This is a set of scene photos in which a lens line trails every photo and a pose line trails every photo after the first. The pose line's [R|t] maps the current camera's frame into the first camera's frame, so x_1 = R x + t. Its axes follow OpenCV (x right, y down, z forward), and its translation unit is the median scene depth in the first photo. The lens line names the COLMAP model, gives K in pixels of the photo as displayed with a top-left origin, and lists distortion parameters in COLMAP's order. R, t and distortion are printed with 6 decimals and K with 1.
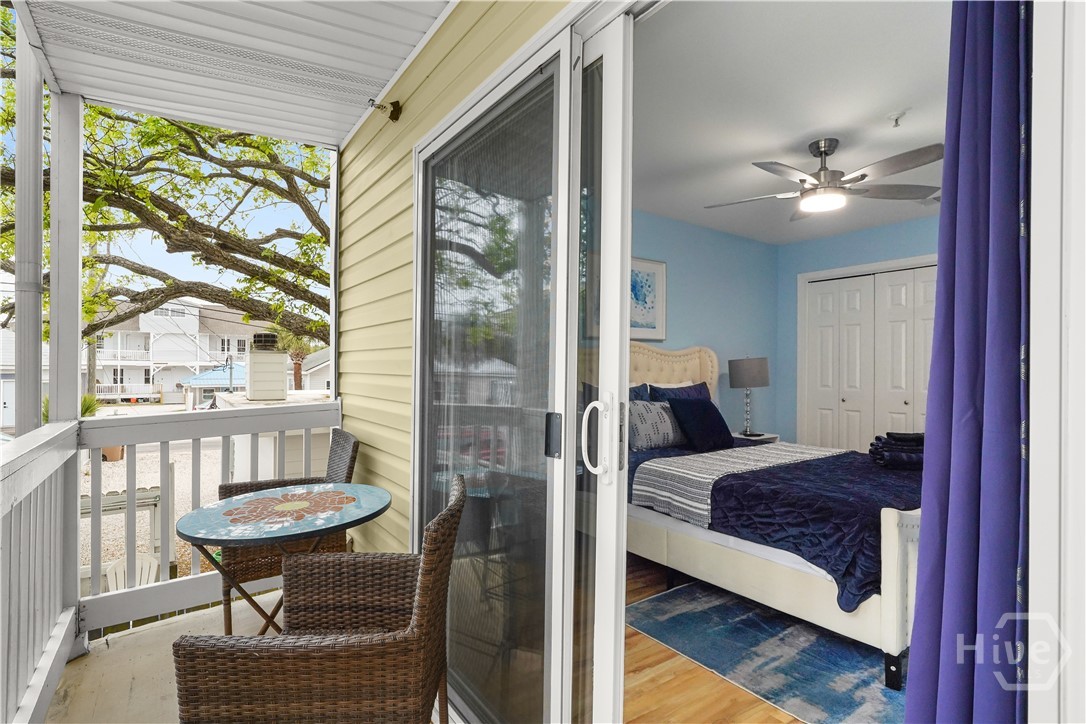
lens RADIAL K [[535.8, 0, 545.0], [0, 535.8, 362.9], [0, 0, 1]] dist [0.006065, 0.001008]
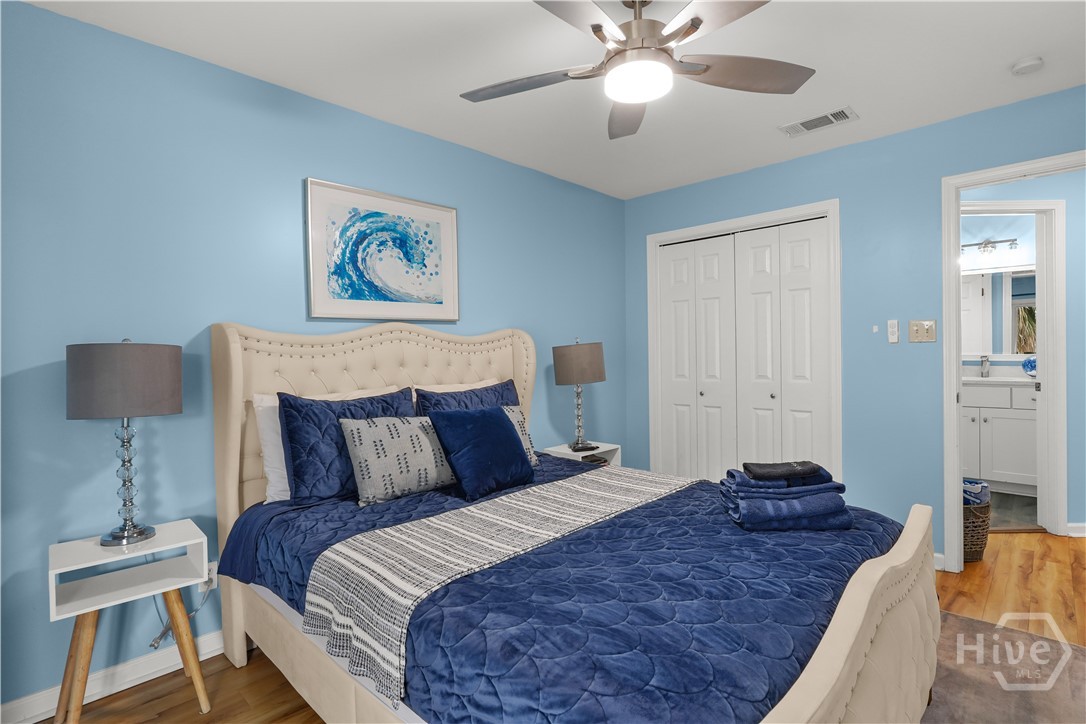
lens RADIAL K [[535.8, 0, 537.8], [0, 535.8, 357.7], [0, 0, 1]] dist [0.006065, 0.001008]
pose [[0.984056, -0.027722, 0.175685, 0.207696], [0.024651, 0.999503, 0.019639, -0.005711], [-0.176142, -0.014995, 0.984251, 0.304448]]
